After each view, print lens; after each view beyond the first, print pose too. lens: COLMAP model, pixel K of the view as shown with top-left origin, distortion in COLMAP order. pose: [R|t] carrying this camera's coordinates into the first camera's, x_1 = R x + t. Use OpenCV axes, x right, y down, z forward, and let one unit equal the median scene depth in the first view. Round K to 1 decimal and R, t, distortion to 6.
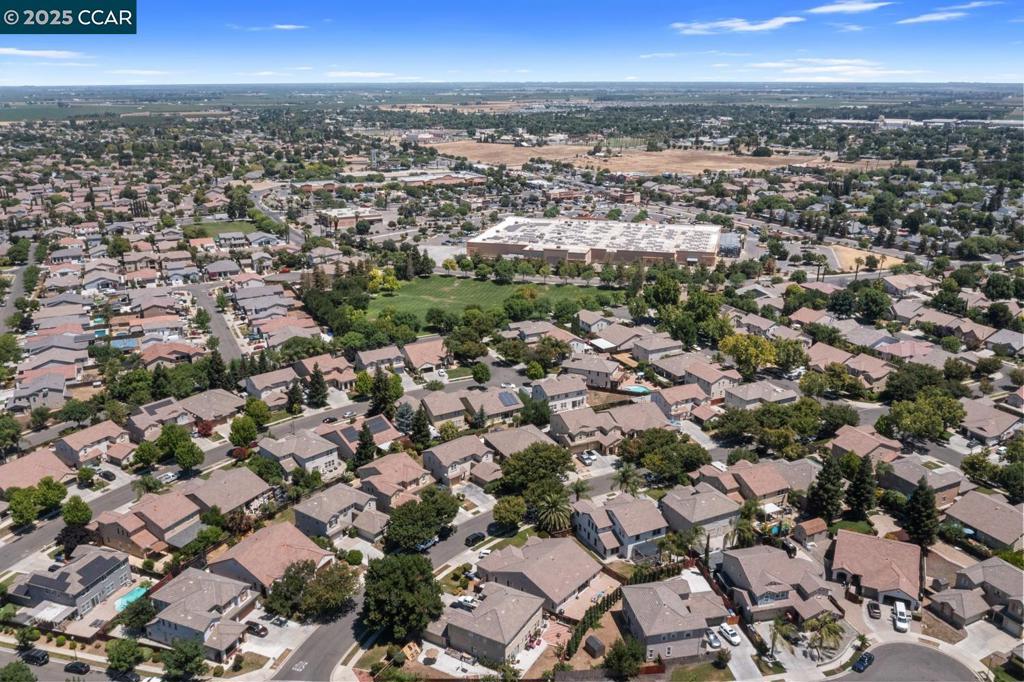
lens RADIAL K [[795.0, 0, 512.0], [0, 795.0, 341.0], [0, 0, 1]] dist [-0.012630, -0.001519]
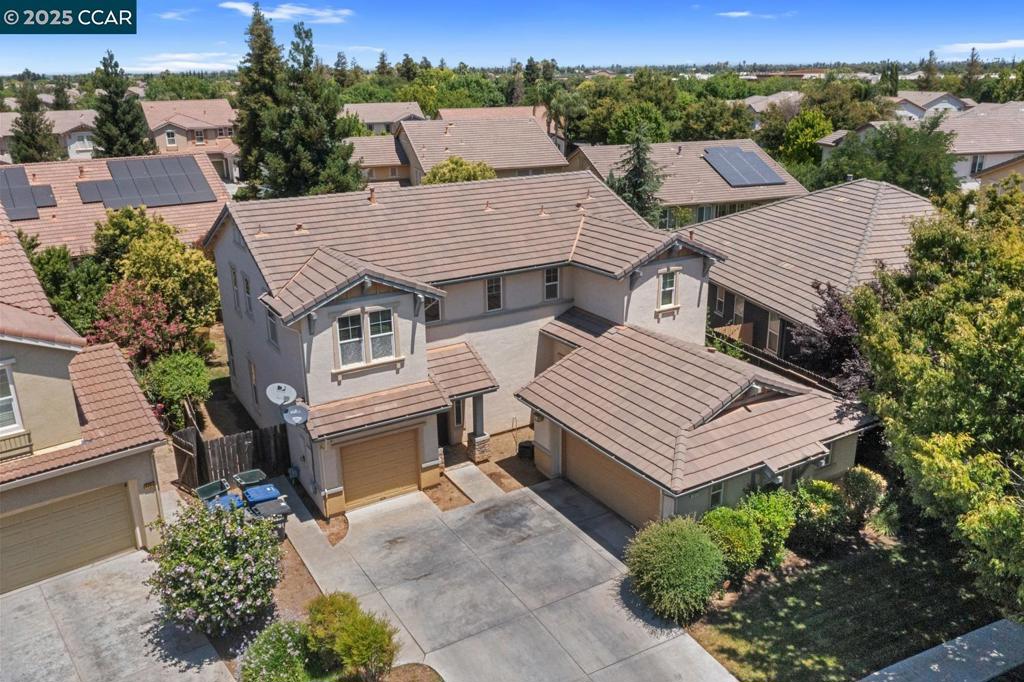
lens RADIAL K [[817.1, 0, 512.0], [0, 817.1, 341.0], [0, 0, 1]] dist [-0.014204, -0.005182]
pose [[0.982150, 0.049396, -0.181498, -0.025038], [-0.047108, 0.998747, 0.016902, 0.121377], [0.182105, -0.008050, 0.983246, 0.691264]]
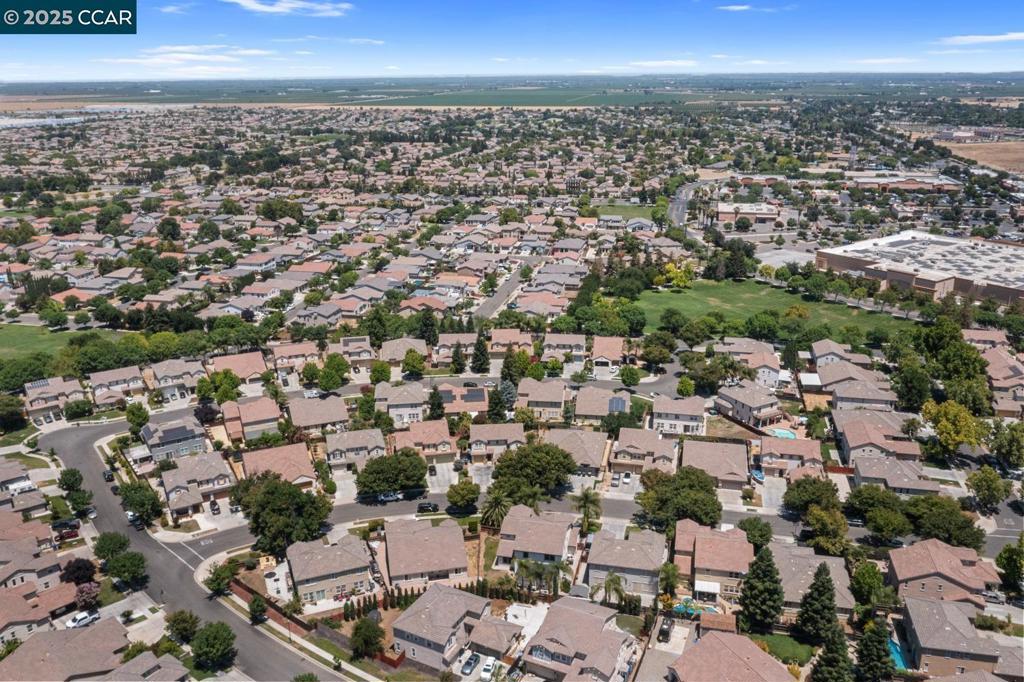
lens RADIAL K [[817.1, 0, 512.0], [0, 817.1, 341.0], [0, 0, 1]] dist [-0.014204, -0.005182]
pose [[0.779200, 0.189217, -0.597531, 0.441607], [-0.186757, 0.980130, 0.066835, -0.041346], [0.598305, 0.059515, 0.799055, 0.130885]]
